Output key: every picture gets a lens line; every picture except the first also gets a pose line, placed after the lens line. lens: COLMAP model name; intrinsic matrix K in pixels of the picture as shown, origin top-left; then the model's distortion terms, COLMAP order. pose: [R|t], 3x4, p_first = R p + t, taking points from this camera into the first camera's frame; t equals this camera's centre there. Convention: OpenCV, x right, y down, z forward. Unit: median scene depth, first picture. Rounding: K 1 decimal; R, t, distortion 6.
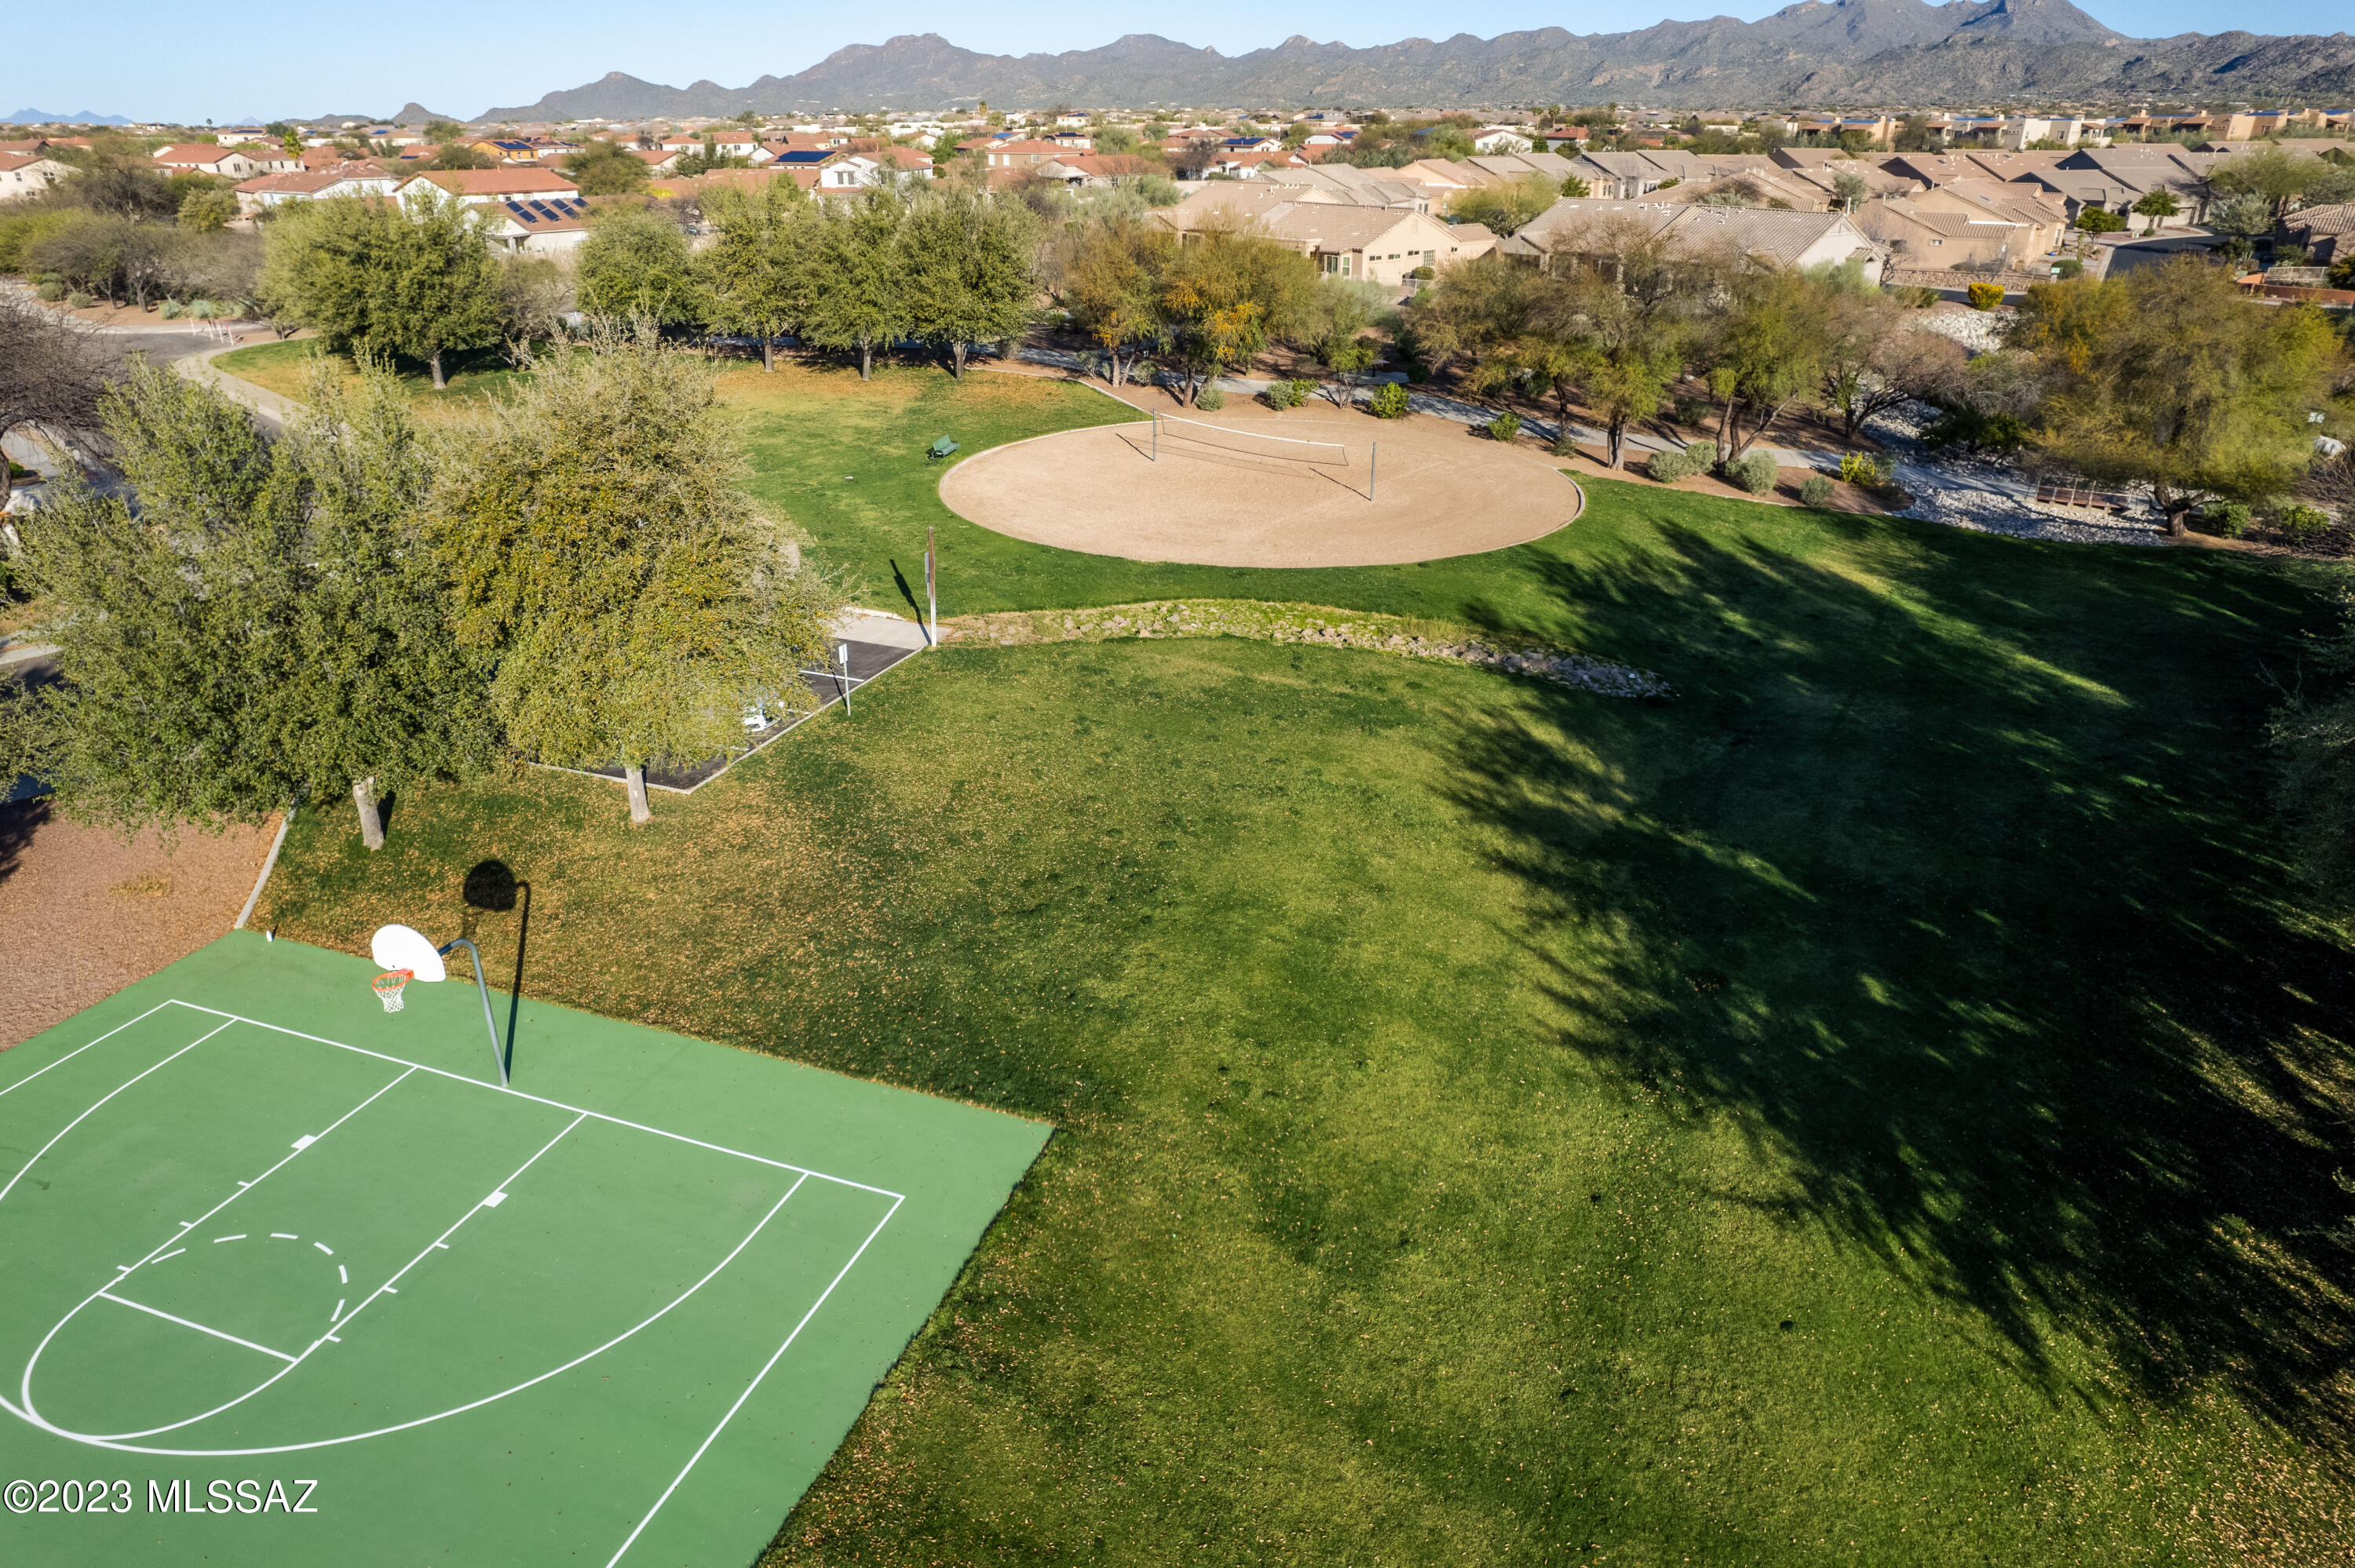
lens RADIAL K [[1513.0, 0, 1177.5], [0, 1513.0, 784.0], [0, 0, 1]] dist [-0.076130, 0.066244]
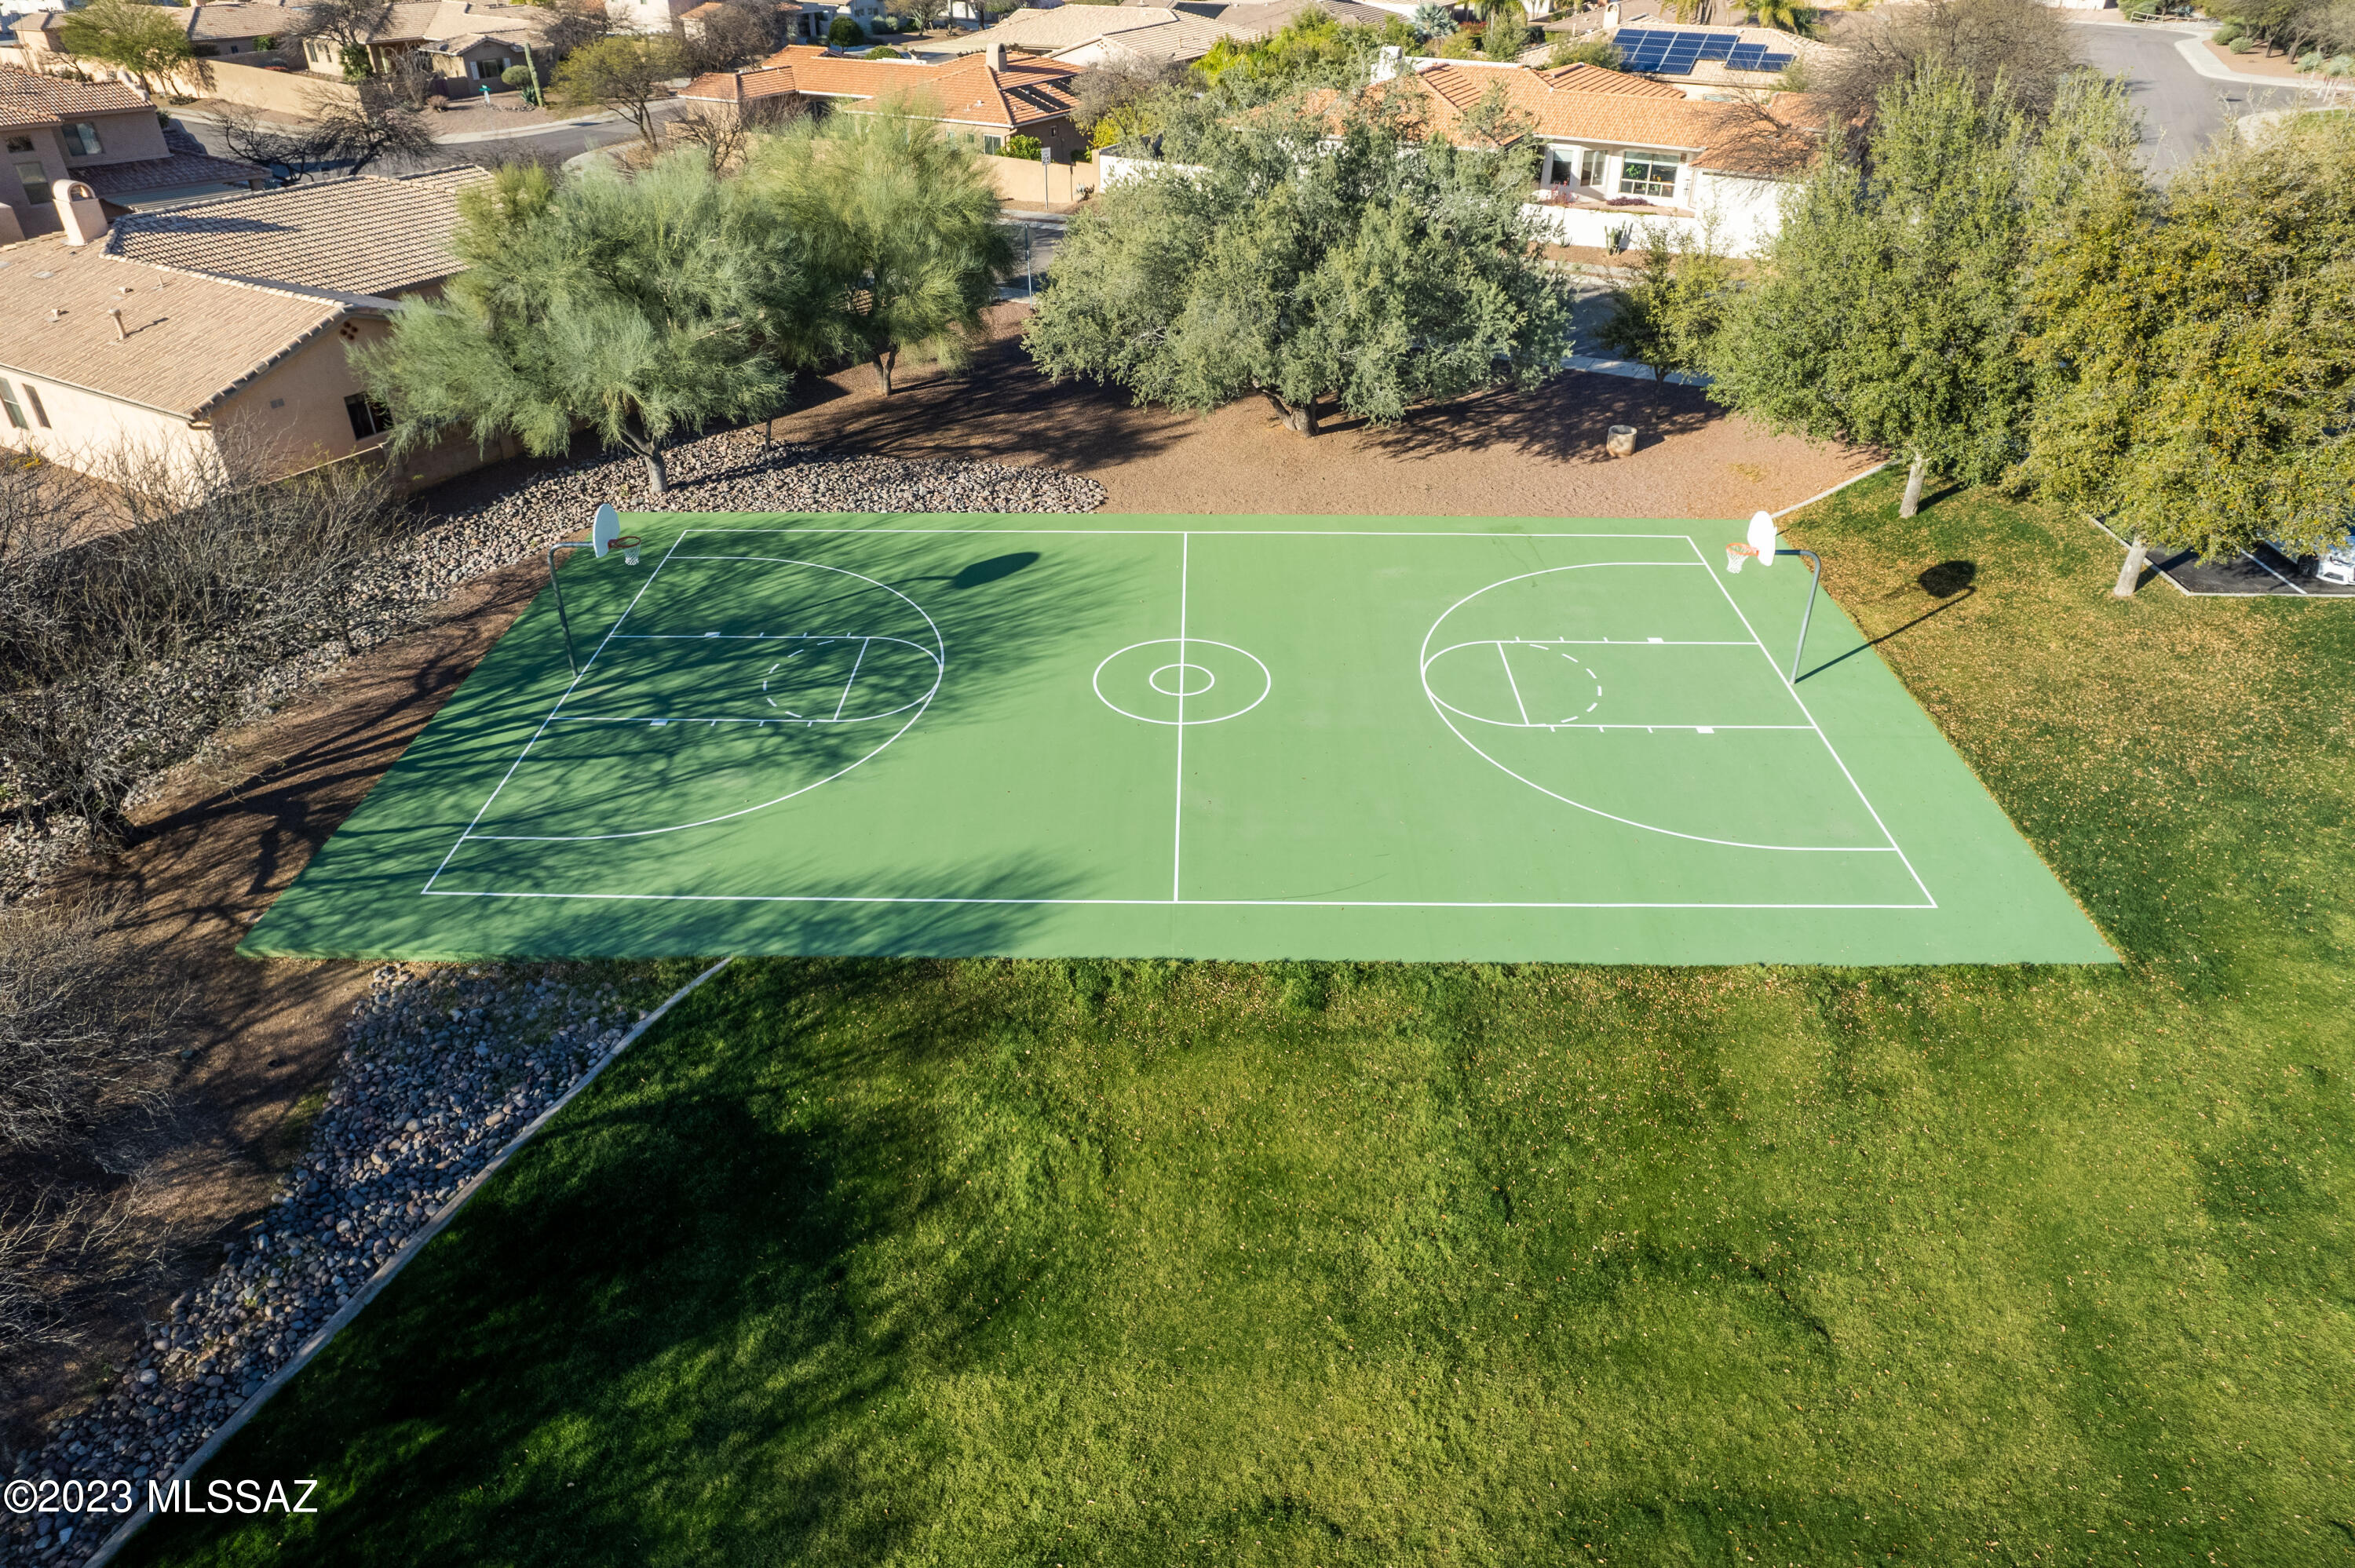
lens RADIAL K [[1513.0, 0, 1177.5], [0, 1513.0, 784.0], [0, 0, 1]] dist [-0.076130, 0.066244]
pose [[0.322354, 0.500604, -0.803420, 0.473825], [-0.385624, 0.844555, 0.371511, 0.008441], [0.864512, 0.190060, 0.465291, -0.004864]]
